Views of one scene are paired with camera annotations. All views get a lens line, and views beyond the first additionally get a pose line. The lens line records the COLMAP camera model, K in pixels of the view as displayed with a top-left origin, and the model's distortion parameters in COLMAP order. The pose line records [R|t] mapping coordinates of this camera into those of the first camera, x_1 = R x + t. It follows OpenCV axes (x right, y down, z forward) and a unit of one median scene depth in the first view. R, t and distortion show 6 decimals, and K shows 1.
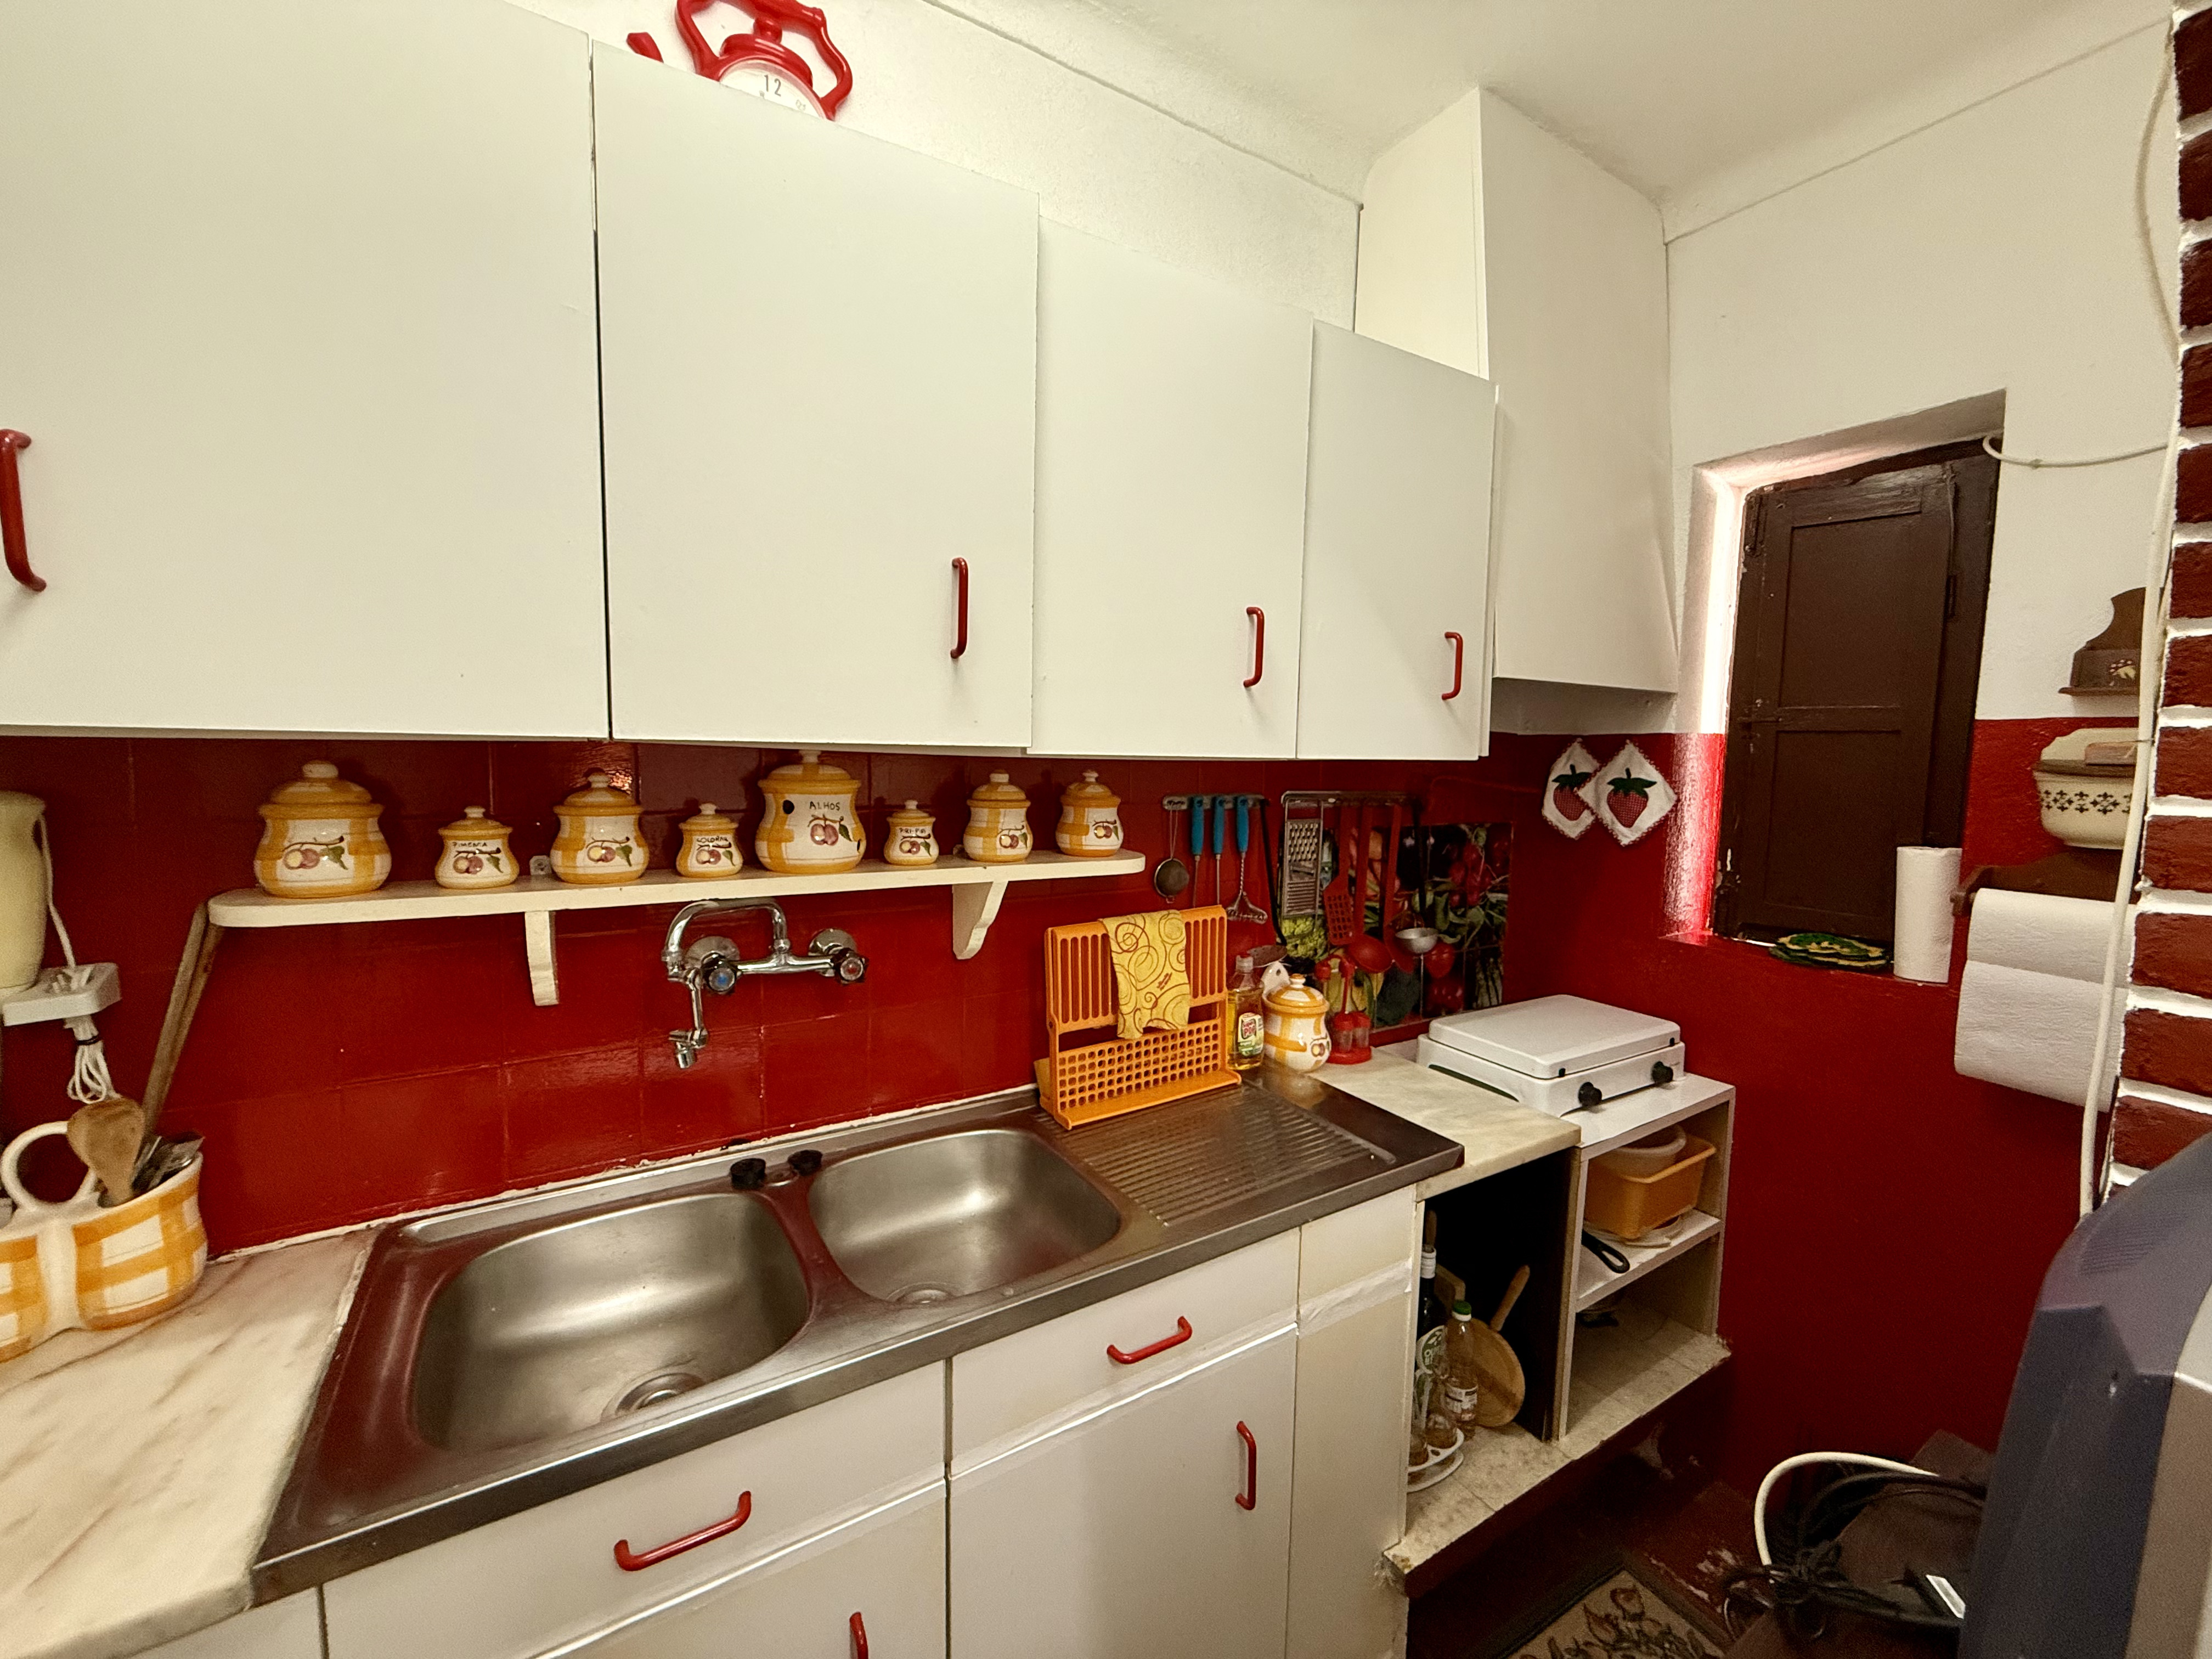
lens RADIAL K [[879.3, 0, 1096.0], [0, 879.3, 832.2], [0, 0, 1]] dist [-0.002961, 0.000438]
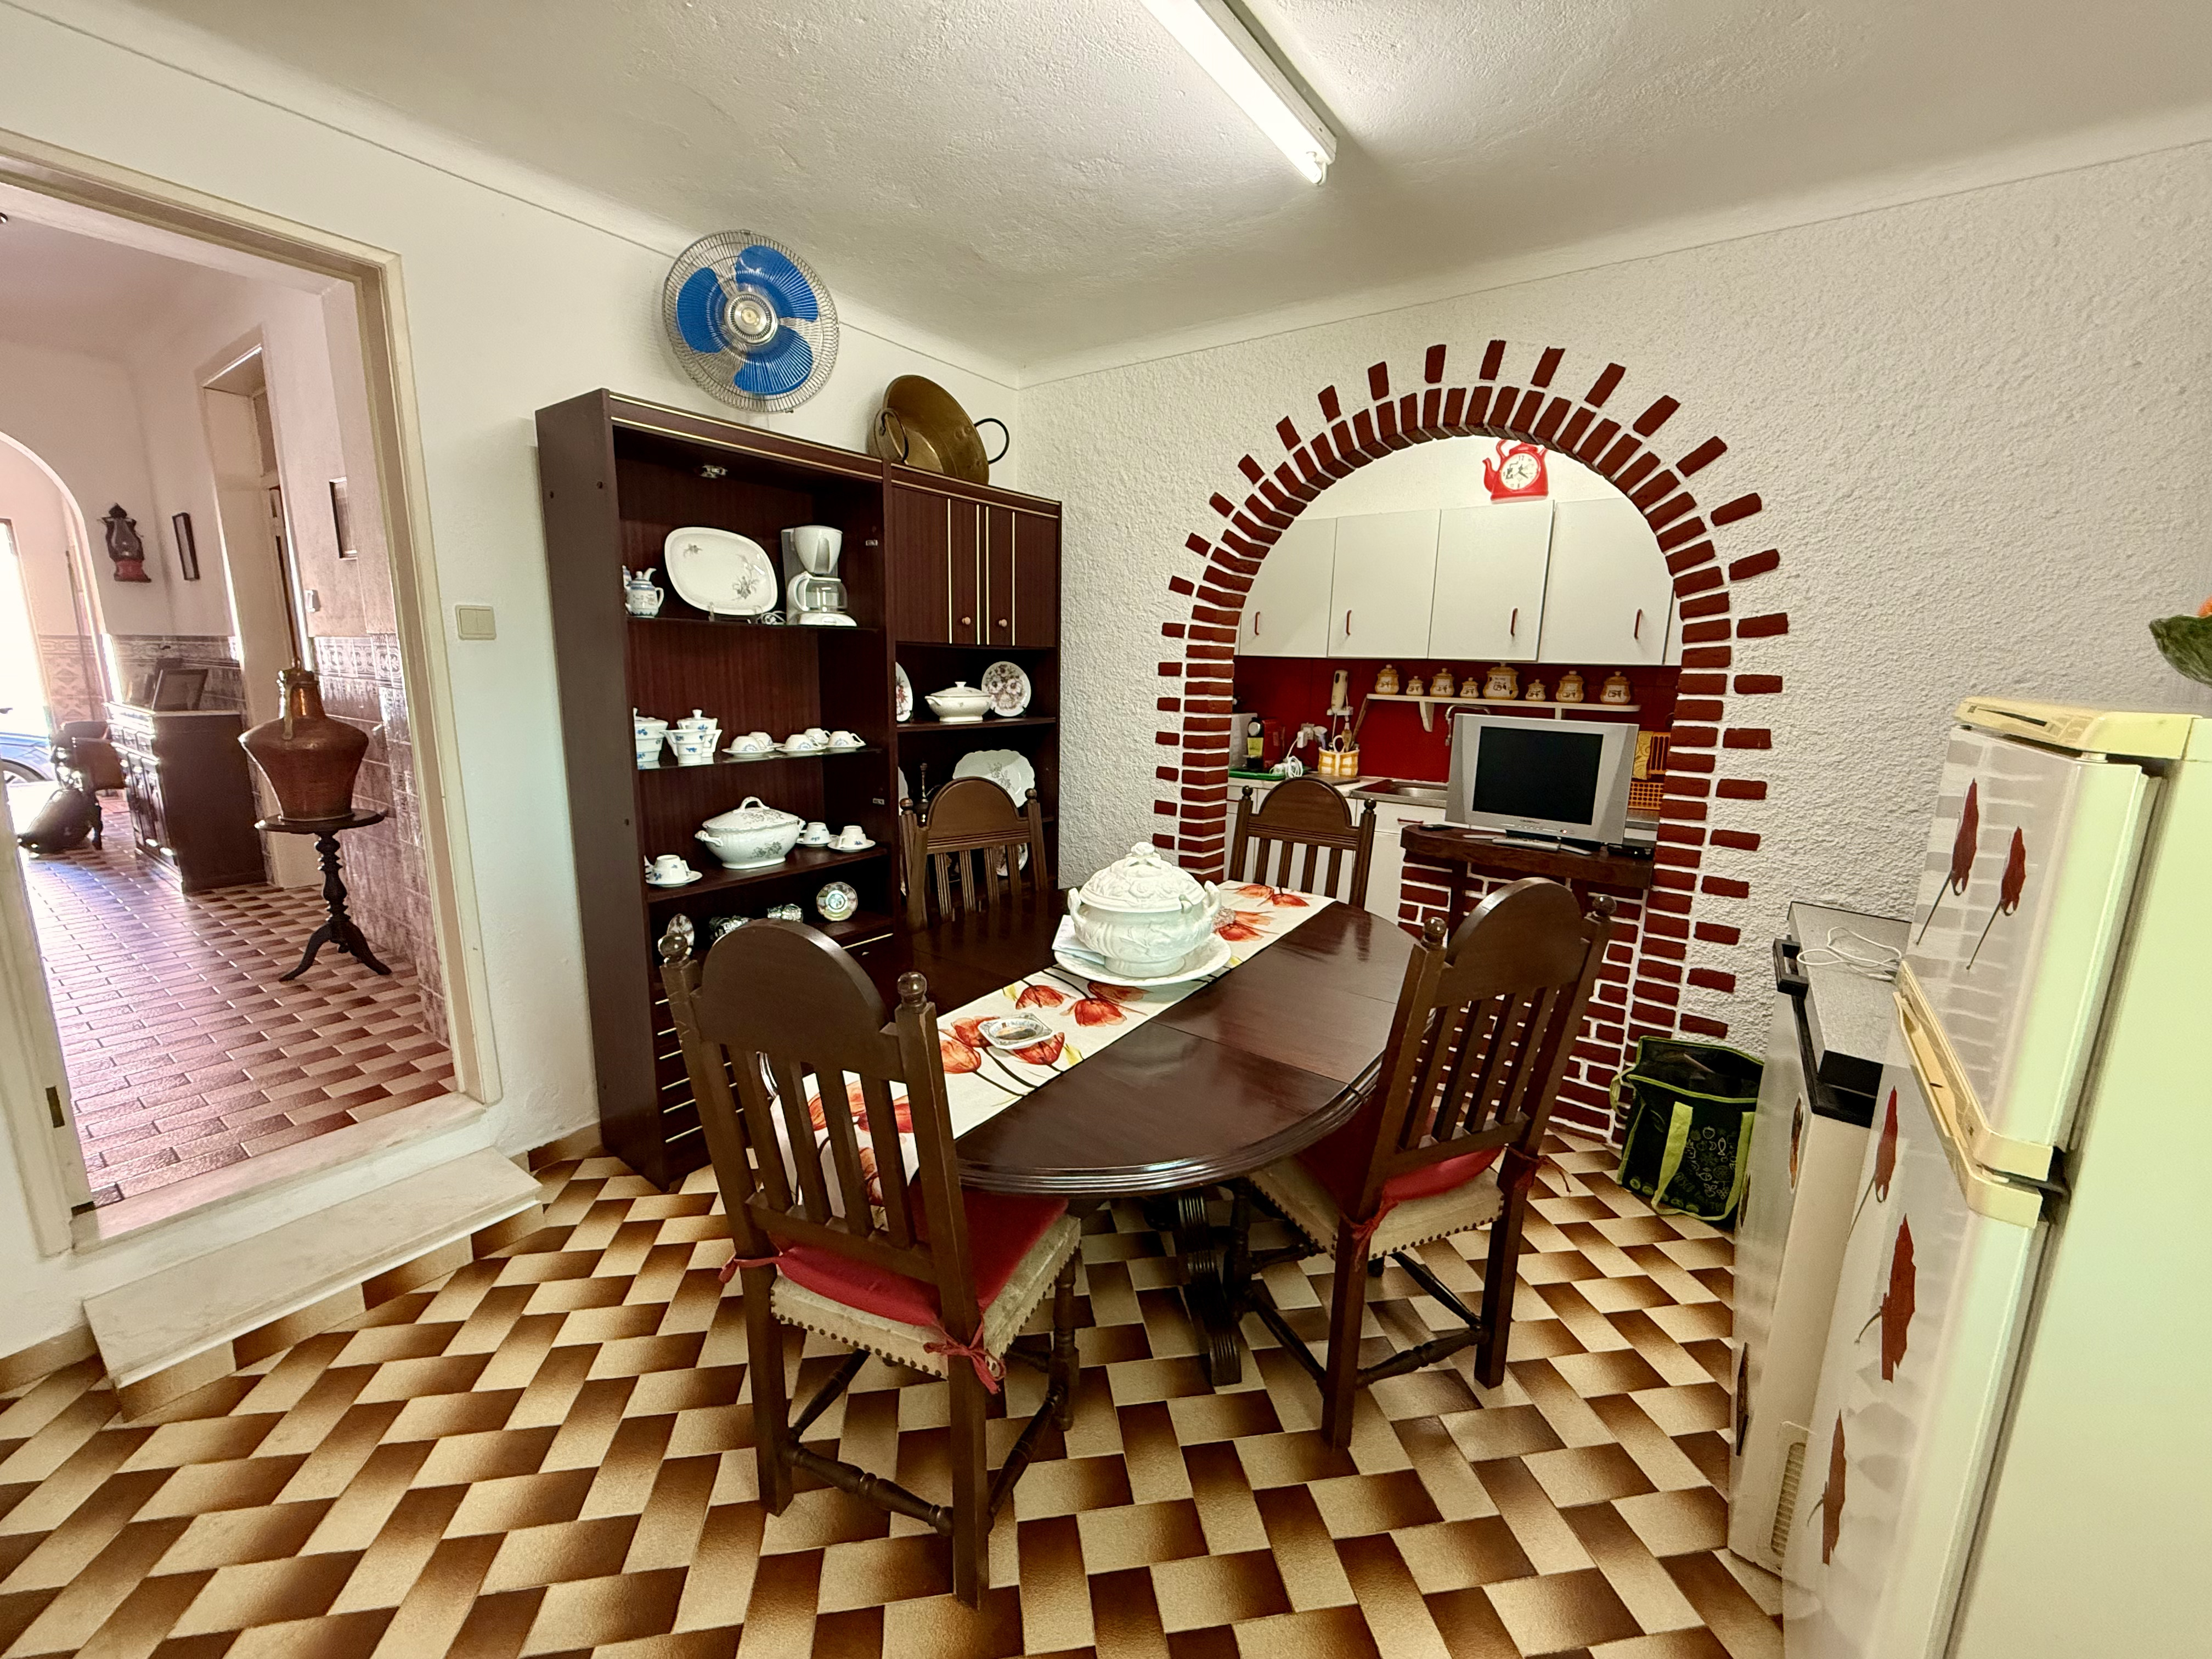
lens RADIAL K [[879.3, 0, 1101.6], [0, 879.3, 837.7], [0, 0, 1]] dist [-0.002961, 0.000438]
pose [[0.363604, 0.181798, -0.913642, 2.311108], [-0.097159, 0.982824, 0.156898, 0.186863], [0.926473, 0.031720, 0.375022, -1.639351]]
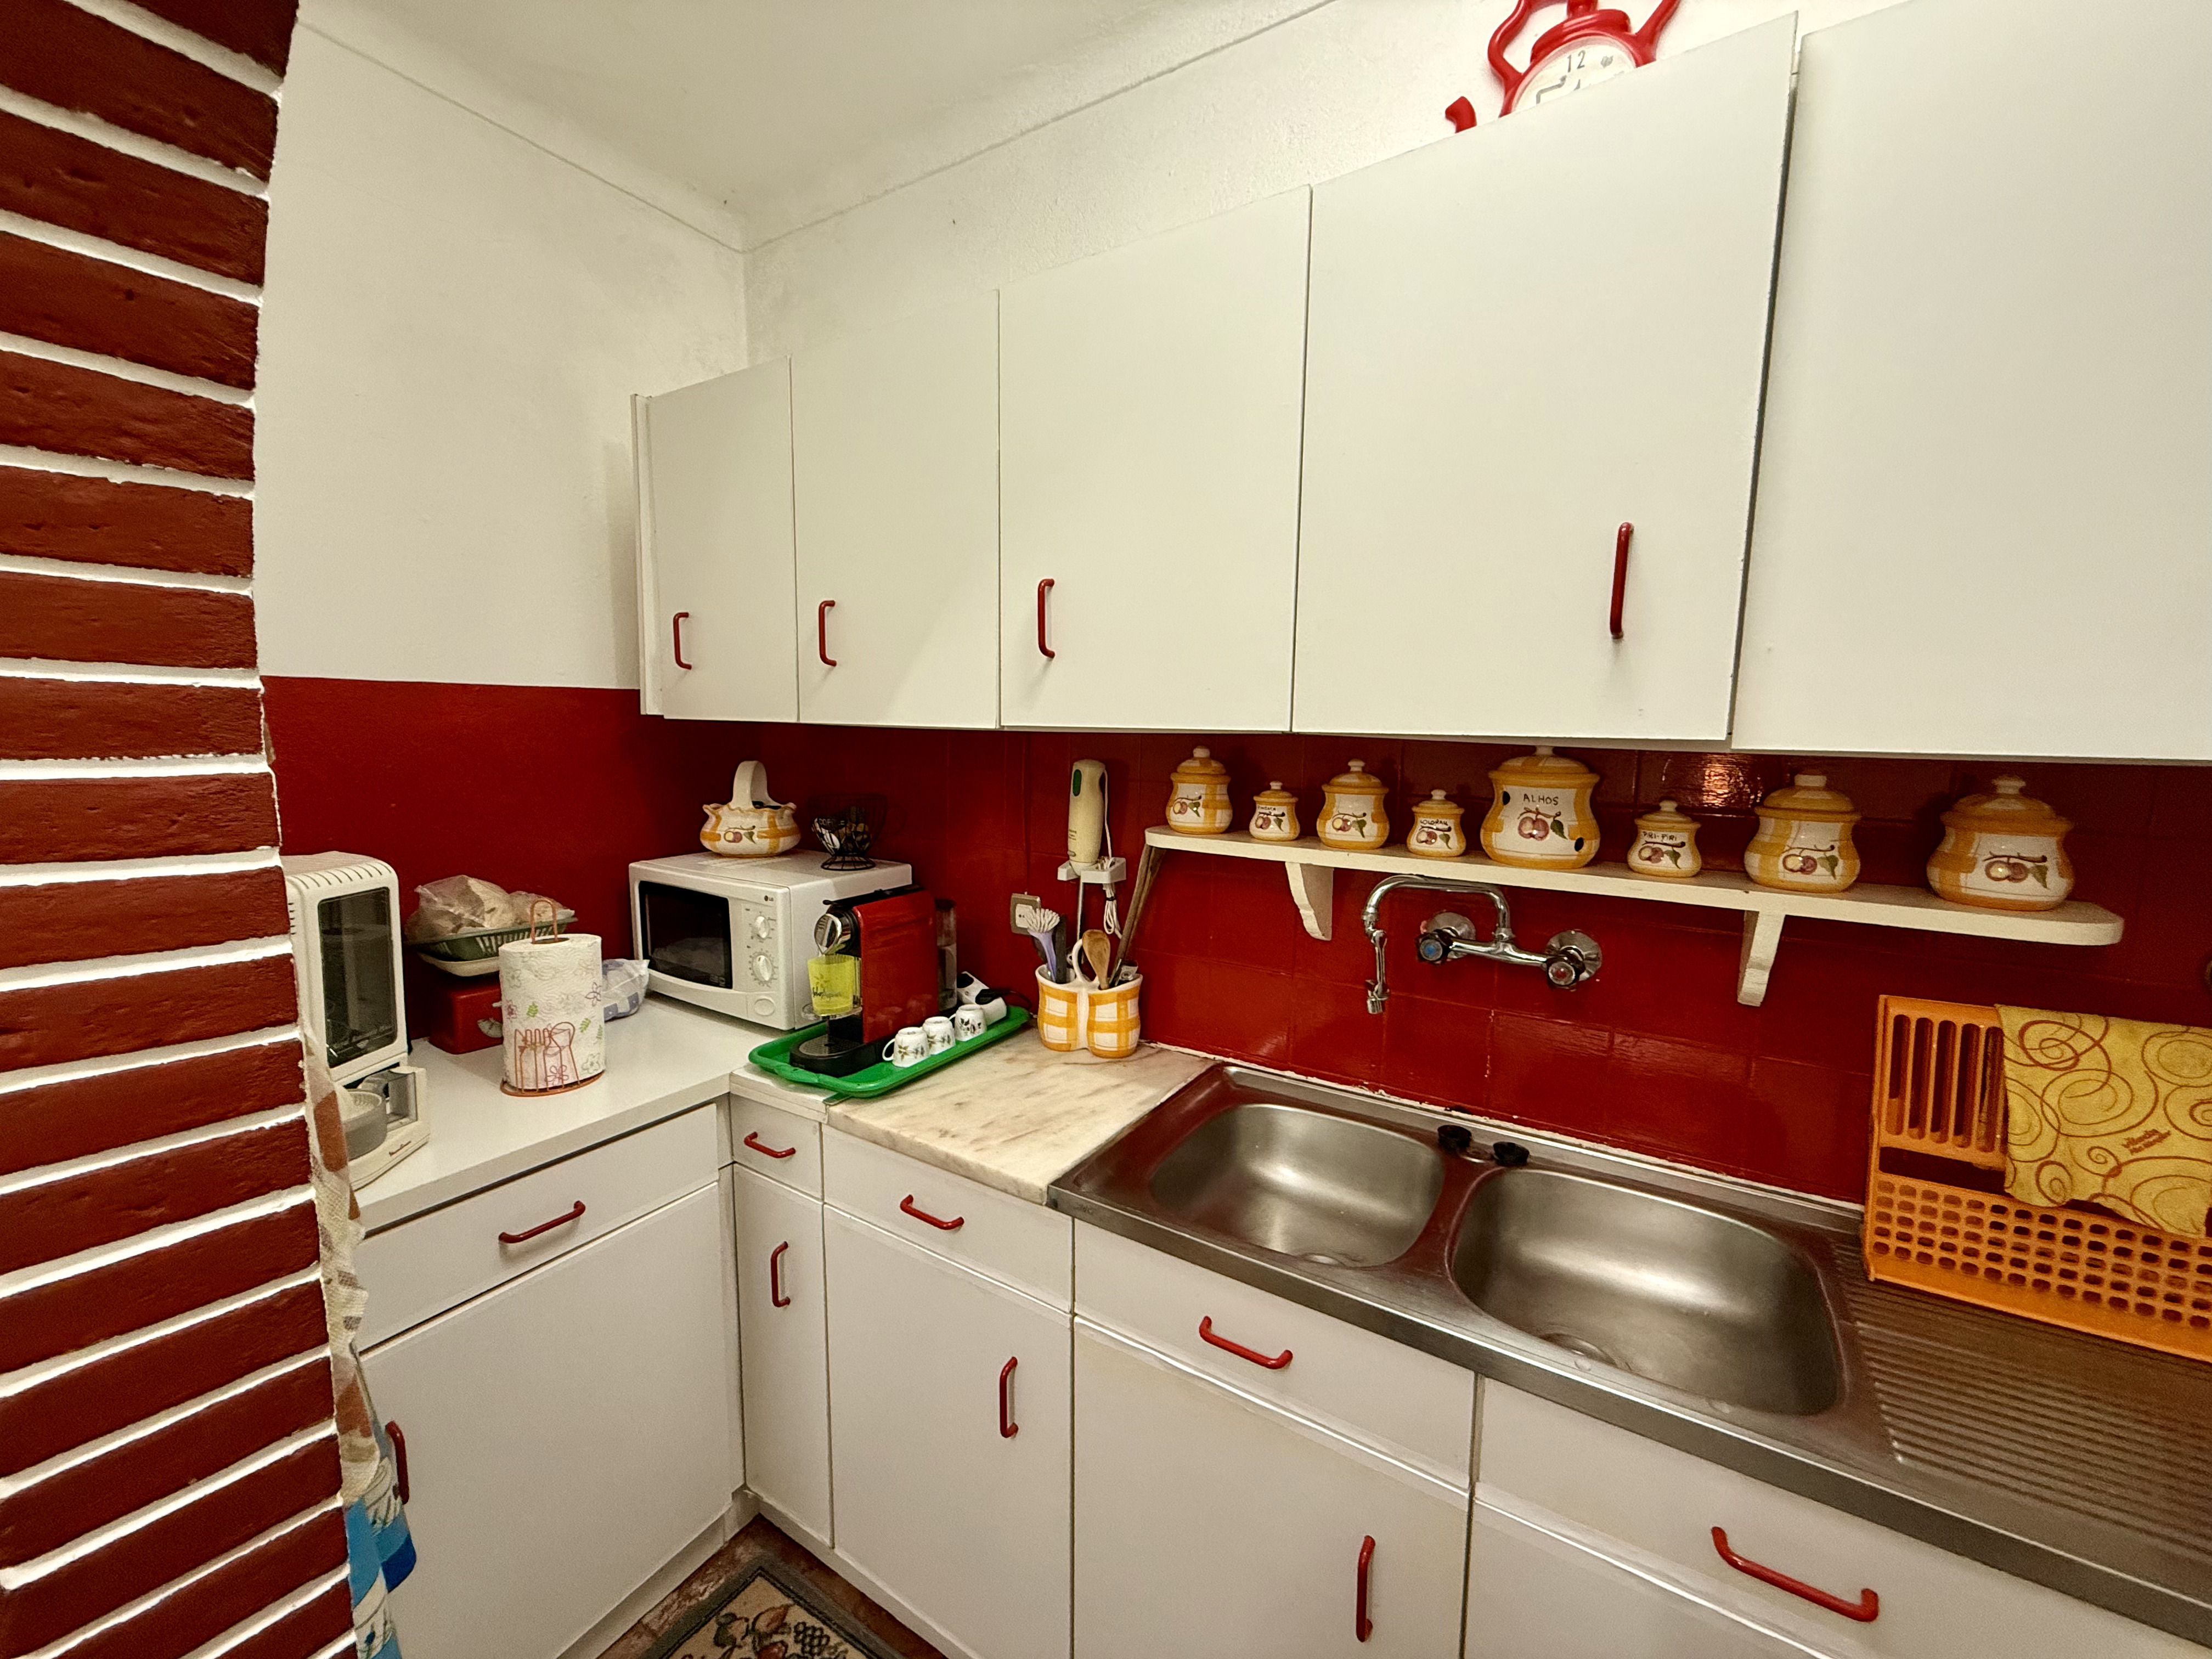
lens RADIAL K [[879.3, 0, 1105.4], [0, 879.3, 835.4], [0, 0, 1]] dist [-0.002961, 0.000438]
pose [[0.433080, 0.101549, -0.895617, 0.363596], [-0.091356, 0.993462, 0.068468, -0.013079], [0.896714, 0.052168, 0.439525, 0.141485]]
